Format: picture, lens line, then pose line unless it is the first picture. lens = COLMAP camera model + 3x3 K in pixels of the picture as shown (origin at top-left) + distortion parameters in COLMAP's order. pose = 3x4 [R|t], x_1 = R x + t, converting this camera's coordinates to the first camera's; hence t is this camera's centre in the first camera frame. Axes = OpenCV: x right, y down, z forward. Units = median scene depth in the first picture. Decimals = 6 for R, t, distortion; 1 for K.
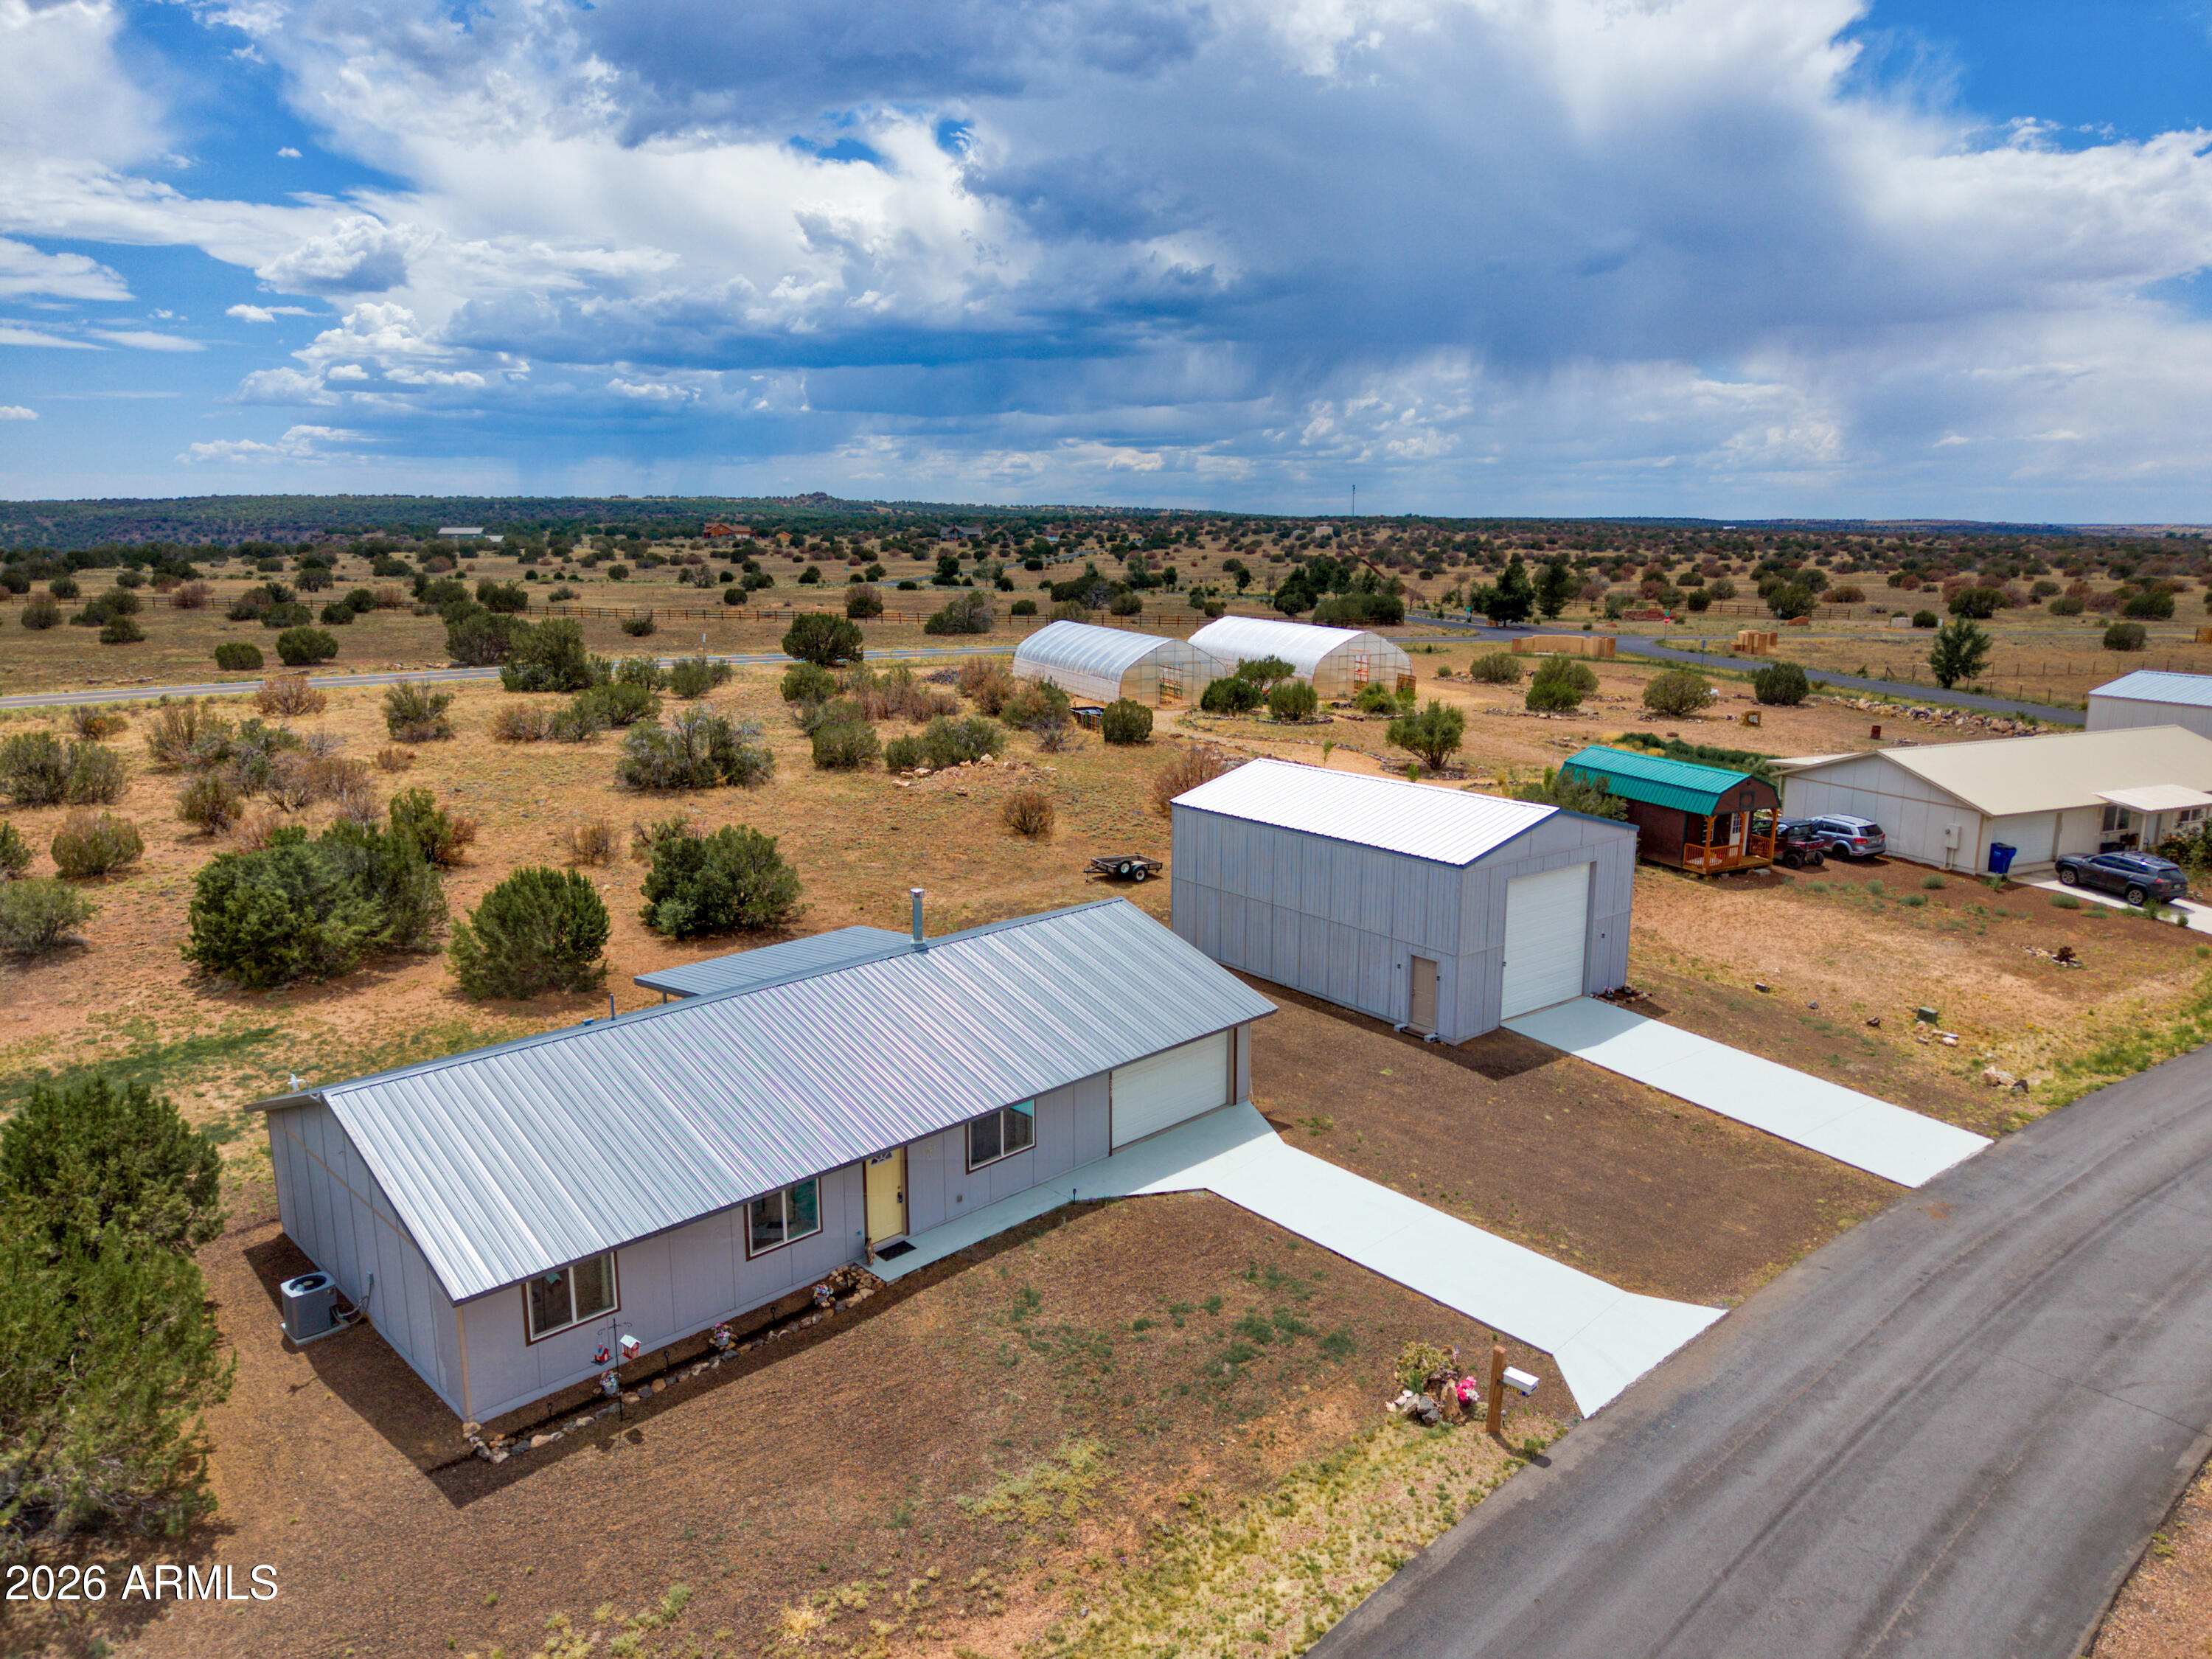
lens RADIAL K [[1469.4, 0, 1106.0], [0, 1469.4, 829.5], [0, 0, 1]] dist [0.015756, -0.008145]
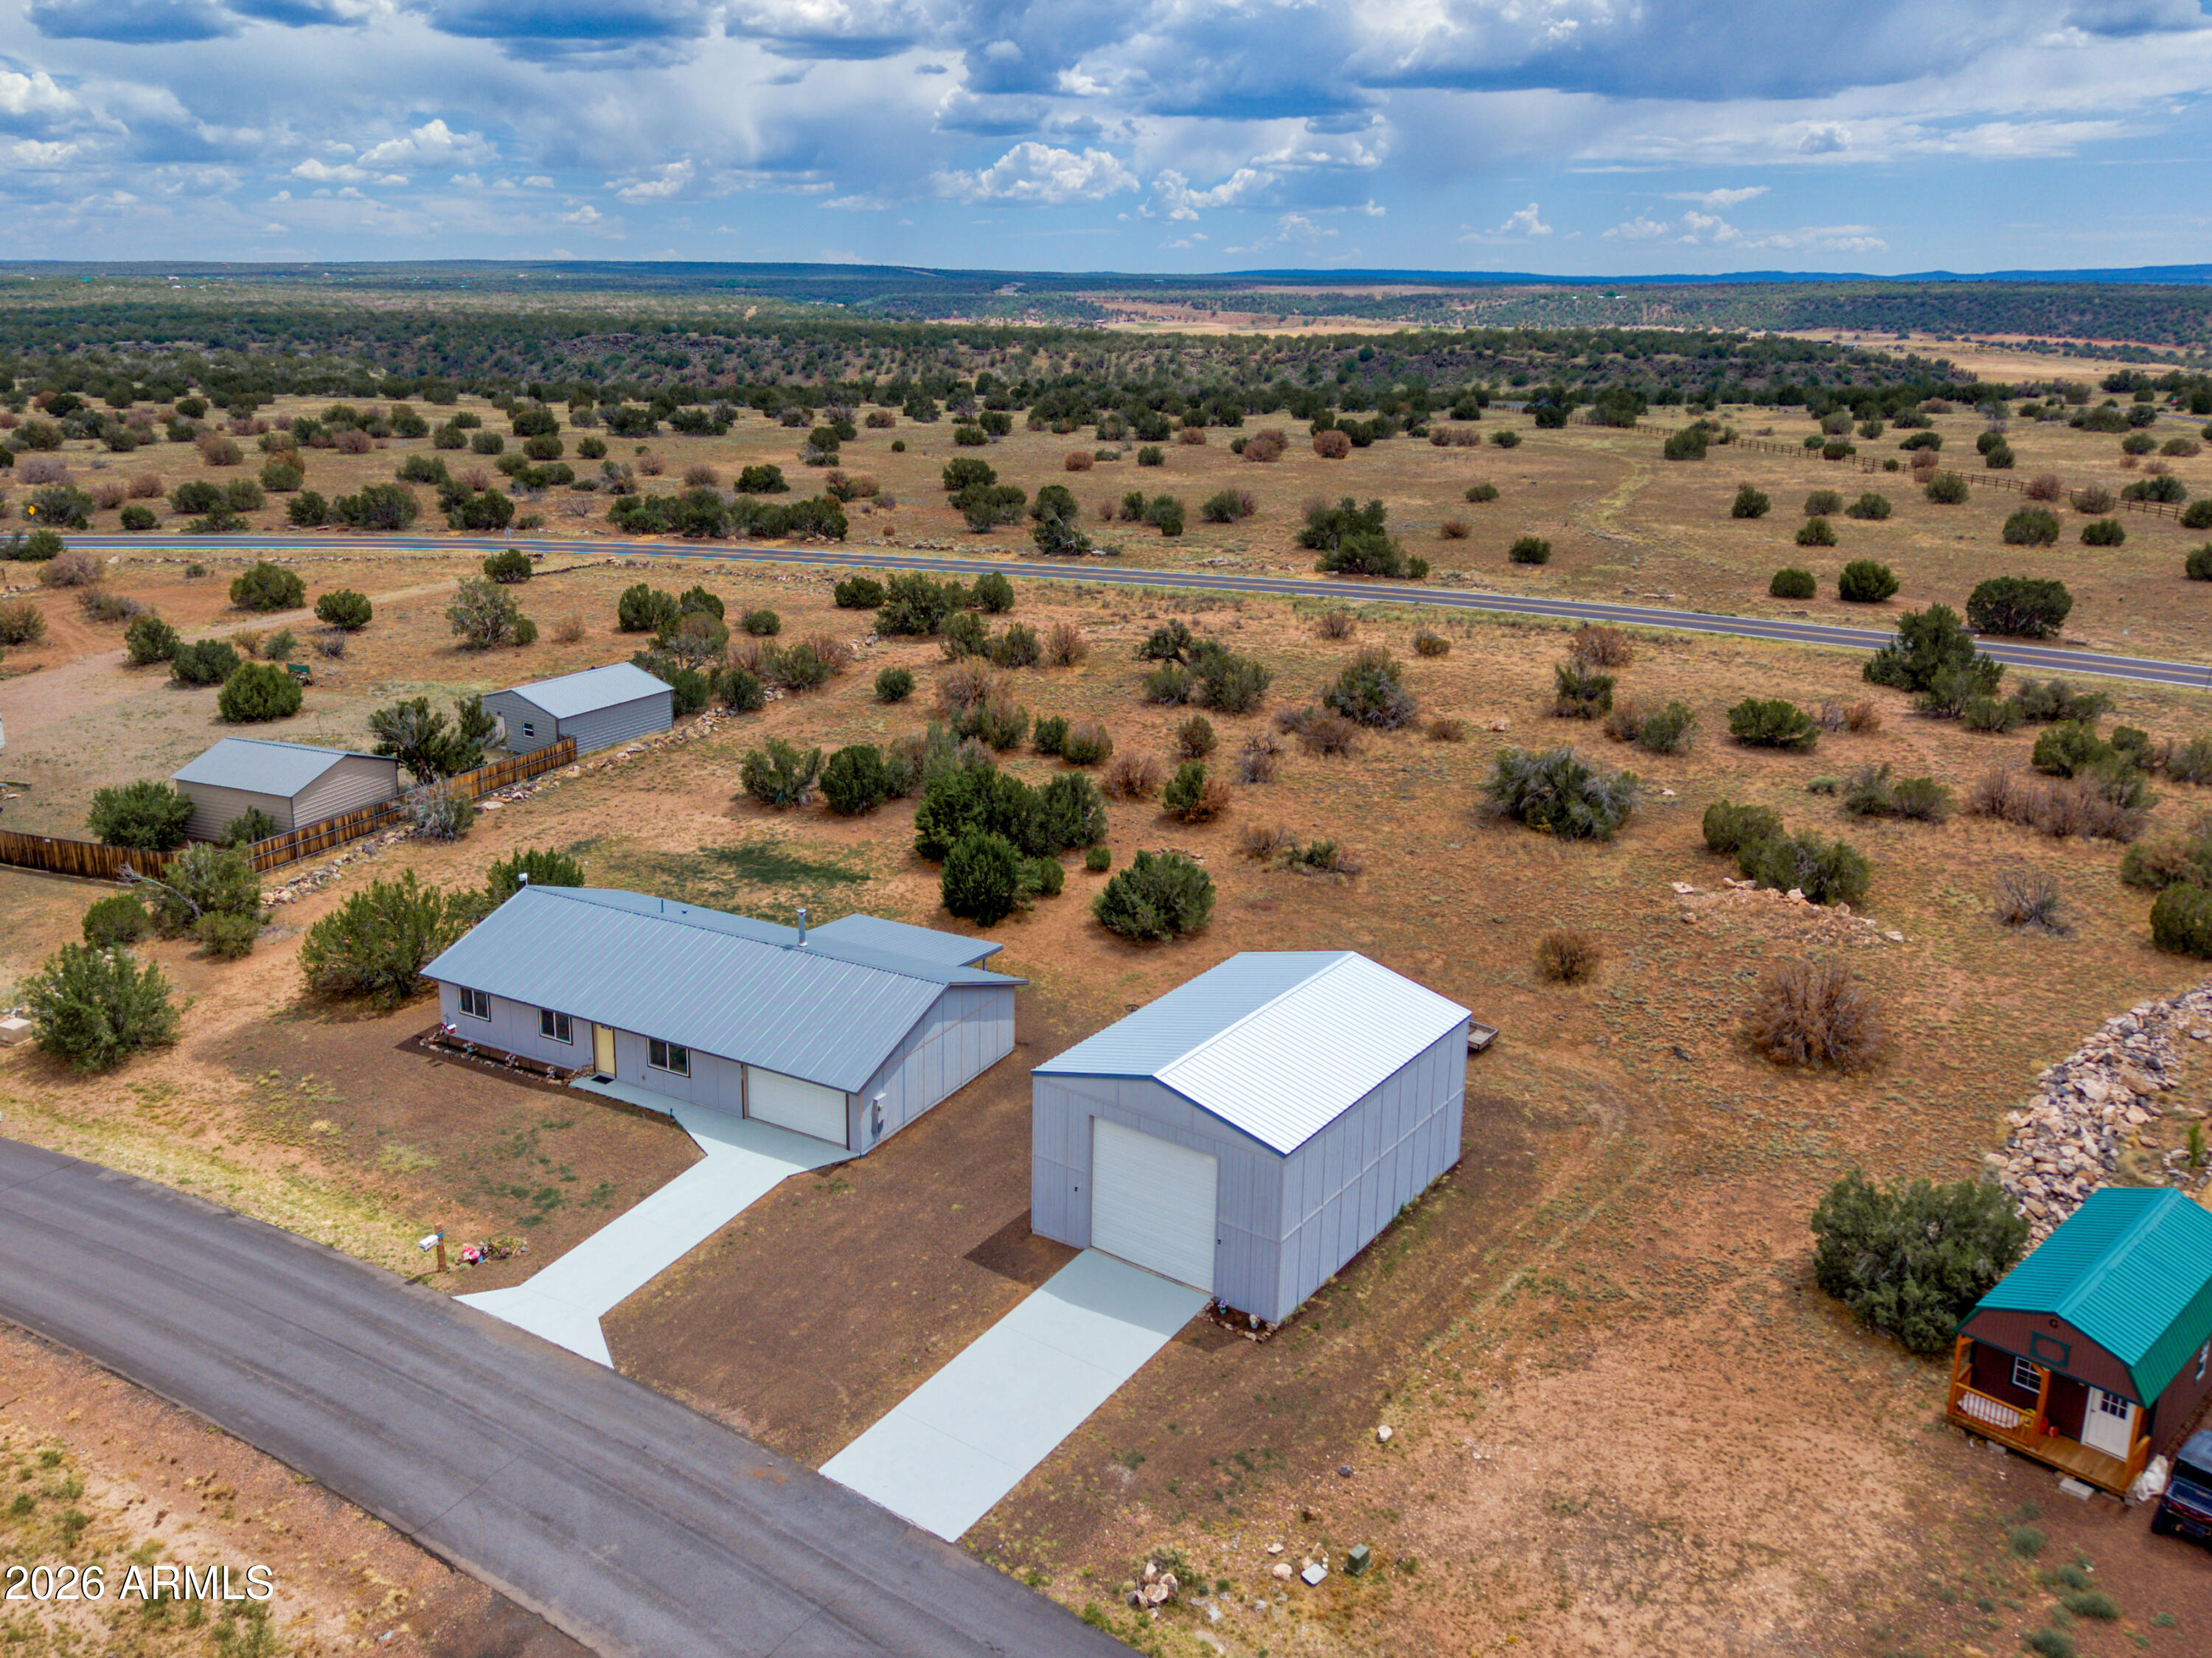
lens RADIAL K [[1752.5, 0, 1018.6], [0, 1752.5, 830.4], [0, 0, 1]] dist [0.055697, -0.060638]
pose [[0.260260, 0.286166, -0.922157, 0.110593], [-0.201939, 0.950081, 0.237838, -0.036164], [0.944185, 0.124320, 0.305056, 0.046424]]
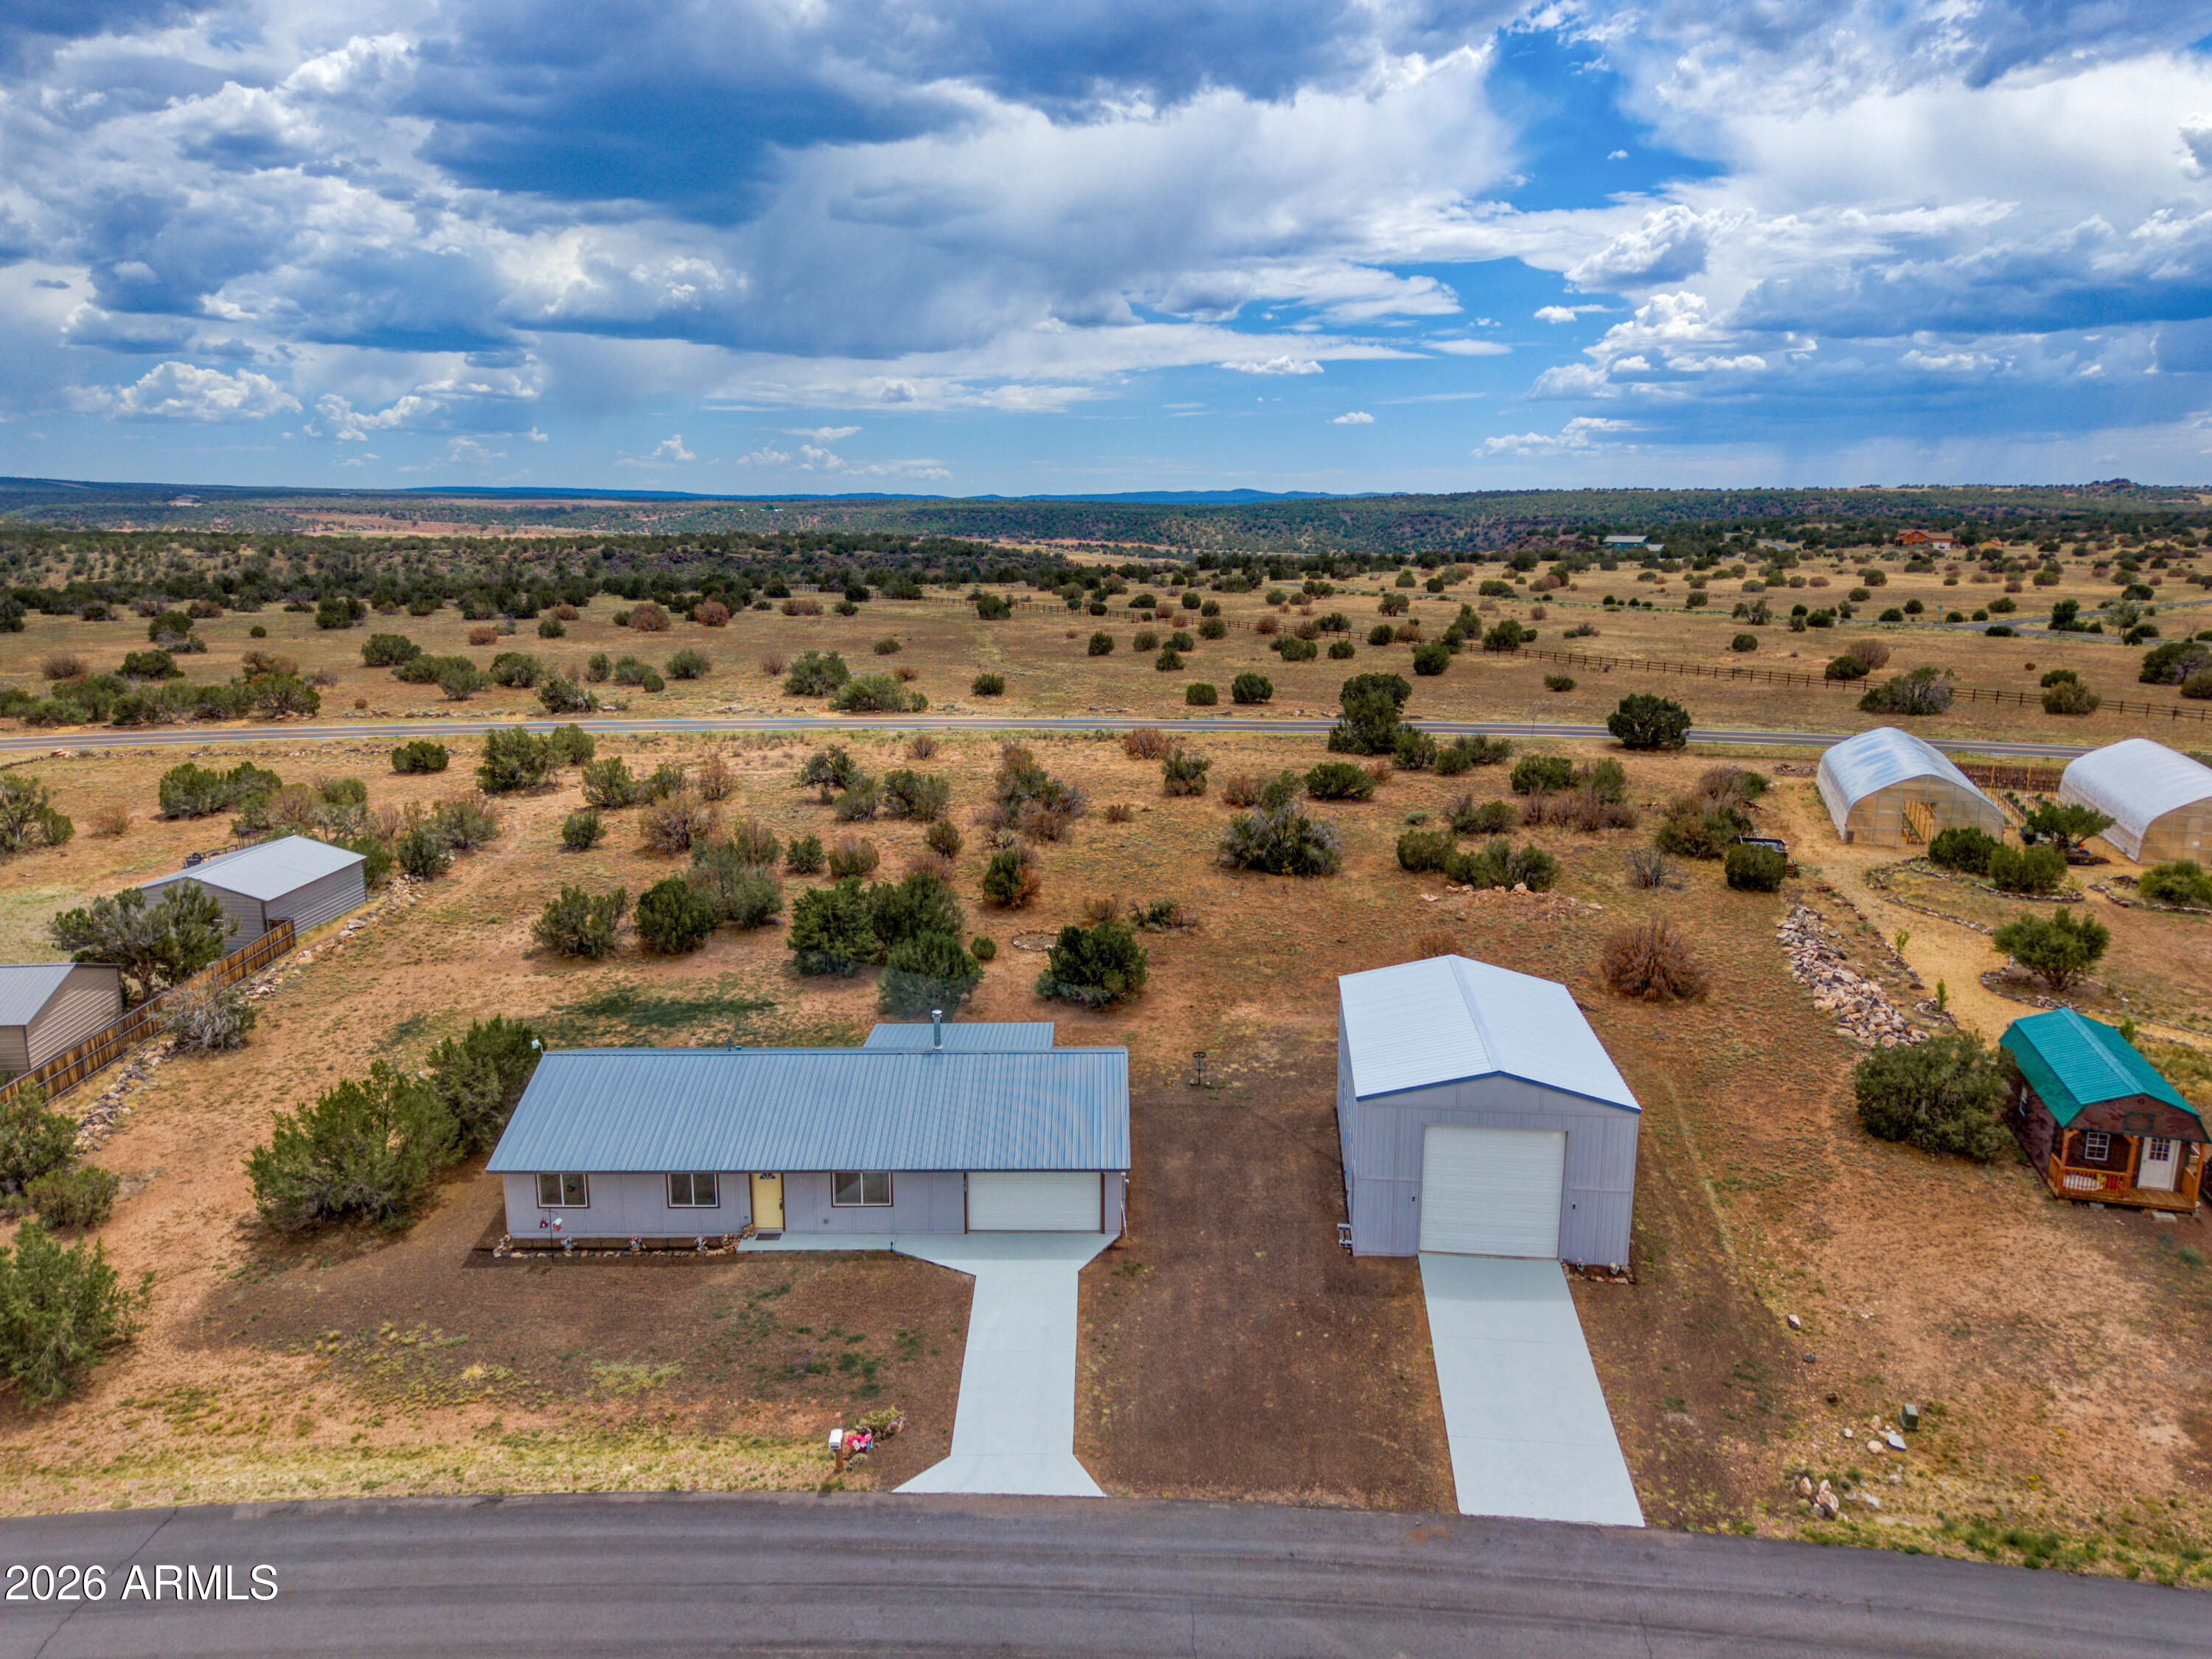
lens RADIAL K [[1522.0, 0, 1141.1], [0, 1522.0, 842.5], [0, 0, 1]] dist [0.029518, -0.025403]
pose [[0.724173, 0.152127, -0.672630, 0.070104], [-0.145530, 0.987112, 0.066571, -0.017723], [0.674088, 0.049679, 0.736978, 0.002134]]
